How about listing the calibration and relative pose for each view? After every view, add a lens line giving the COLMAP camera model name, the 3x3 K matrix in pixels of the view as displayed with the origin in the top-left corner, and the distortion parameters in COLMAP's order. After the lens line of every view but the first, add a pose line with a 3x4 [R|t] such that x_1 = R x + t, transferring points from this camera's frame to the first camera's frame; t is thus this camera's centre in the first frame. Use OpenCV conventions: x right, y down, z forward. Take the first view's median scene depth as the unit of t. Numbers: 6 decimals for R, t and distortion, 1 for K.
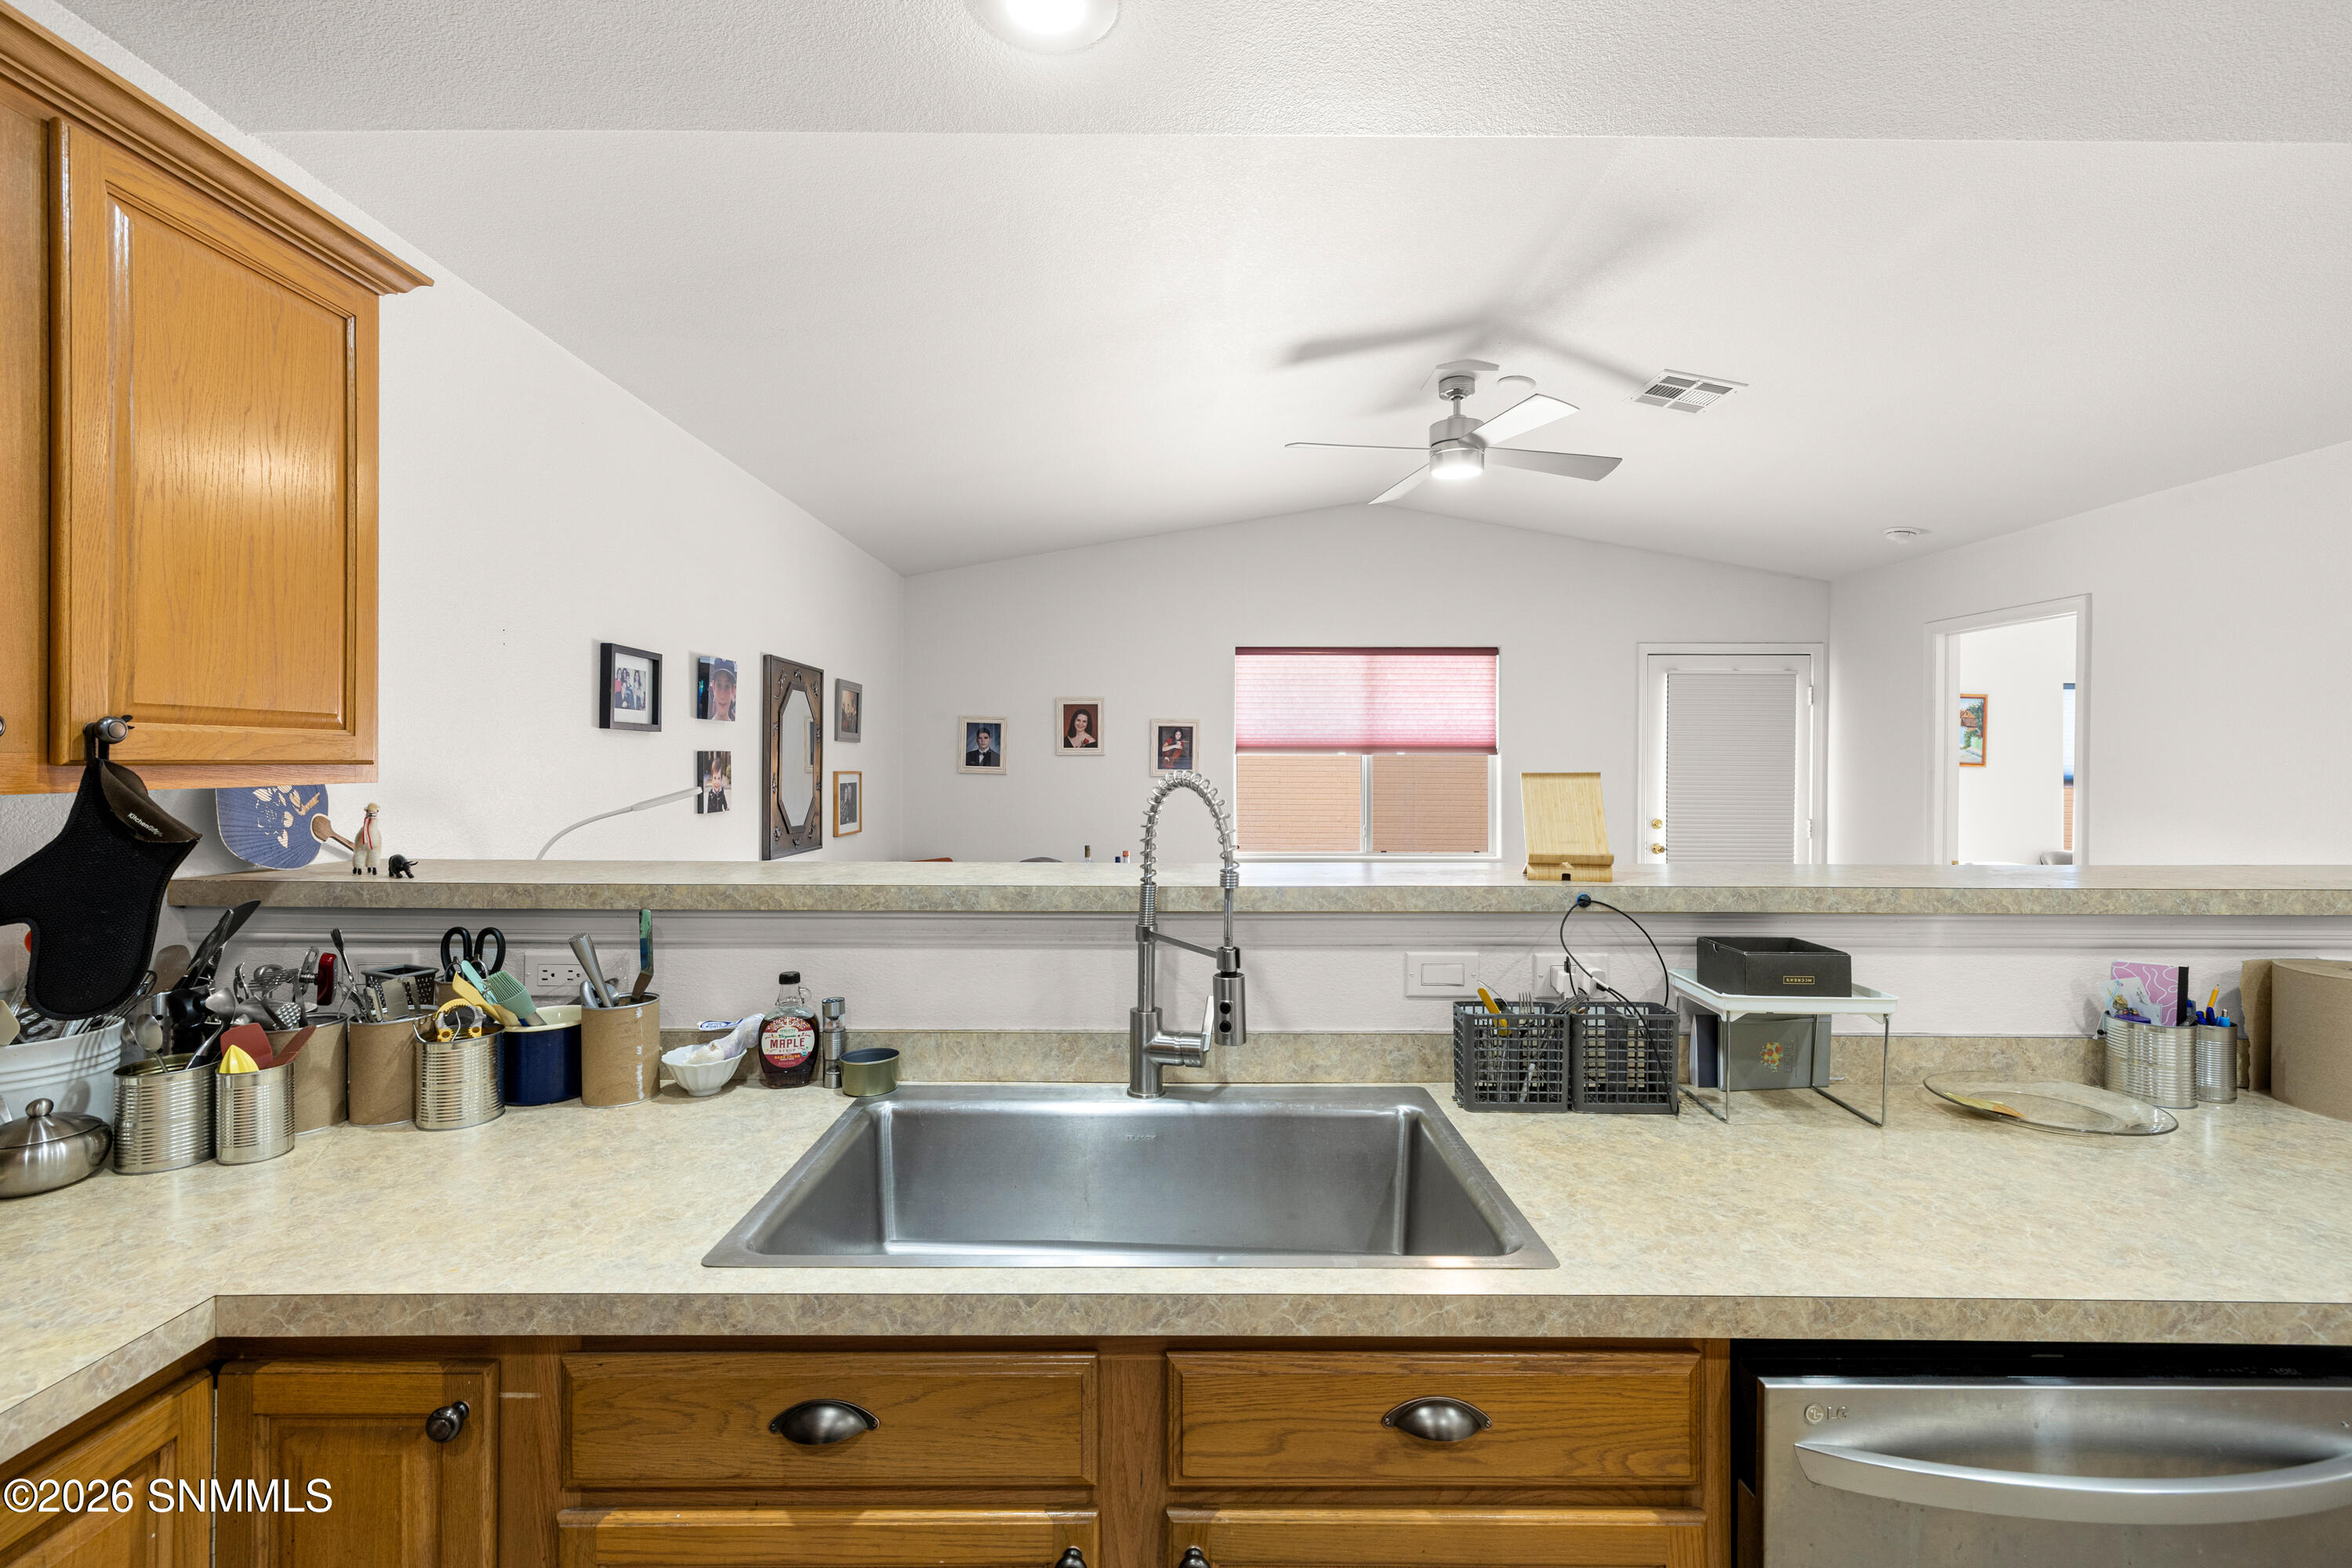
lens RADIAL K [[1014.4, 0, 1174.6], [0, 1014.4, 771.4], [0, 0, 1]] dist [0.004456, -0.000373]
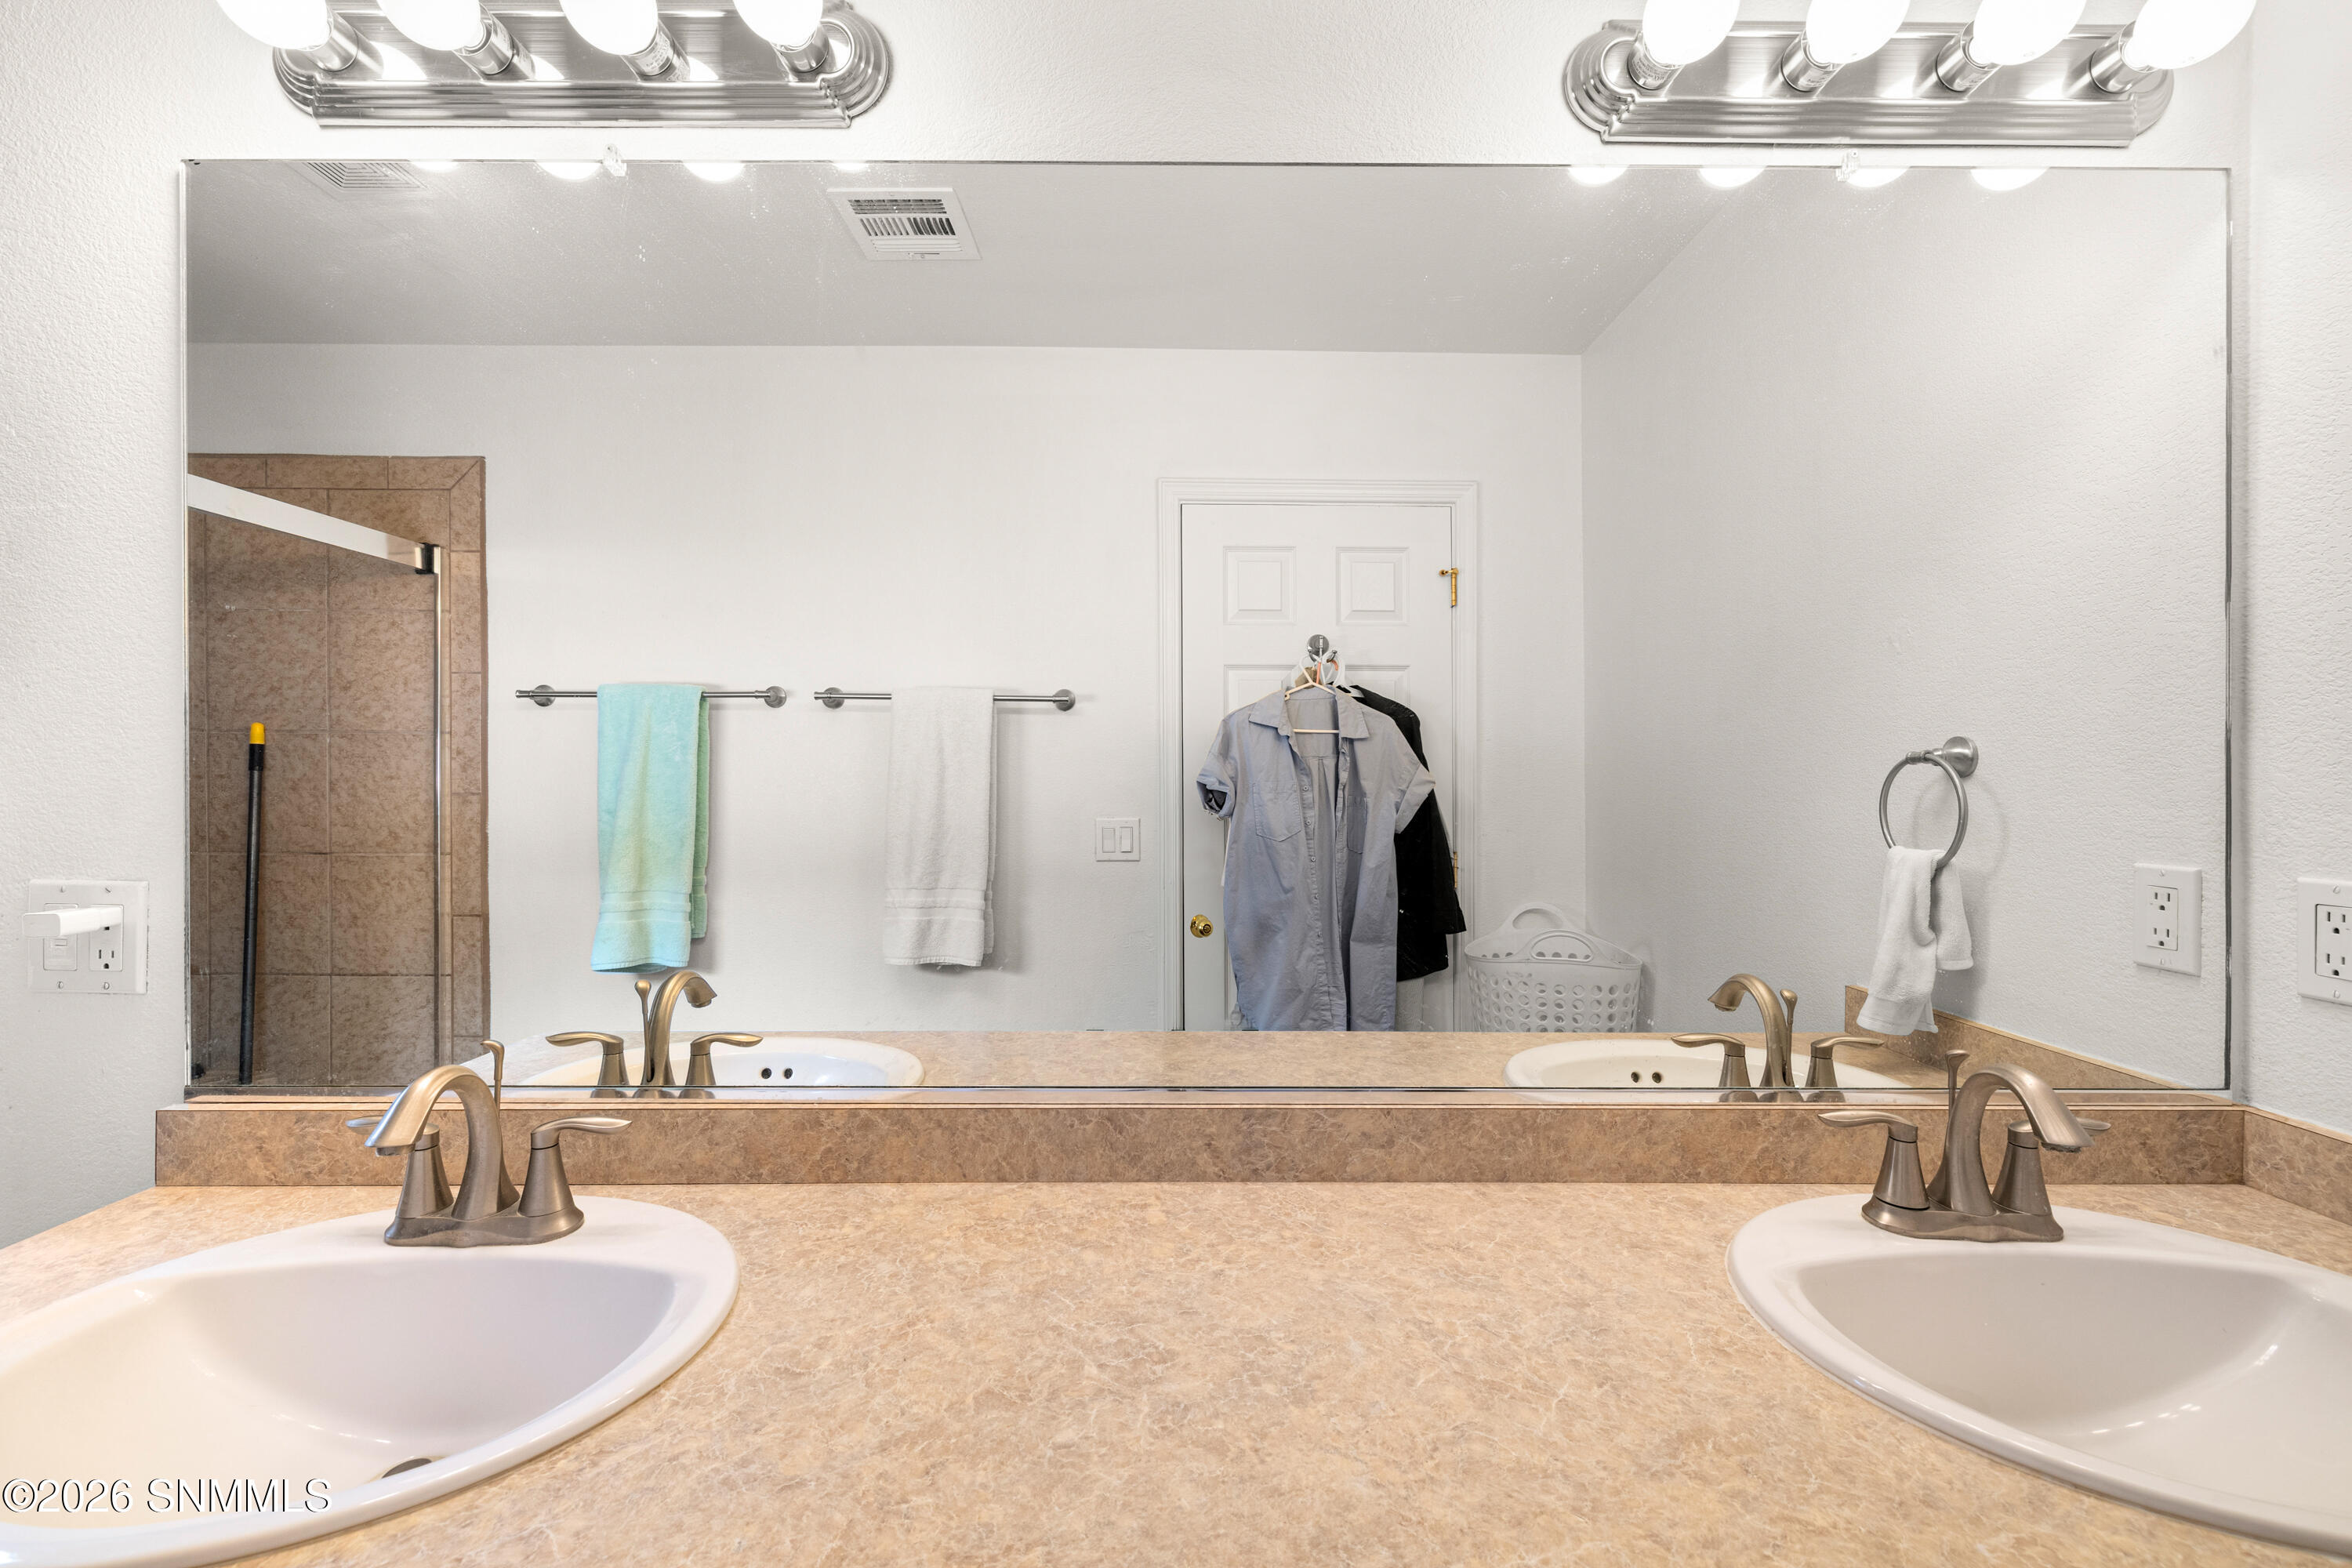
lens RADIAL K [[1007.5, 0, 1172.6], [0, 1007.5, 763.8], [0, 0, 1]] dist [-0.001202, -0.000291]
pose [[0.999963, -0.005394, 0.006770, 0.425968], [0.005452, 0.999948, -0.008573, 0.053274], [-0.006724, 0.008609, 0.999940, 0.276640]]
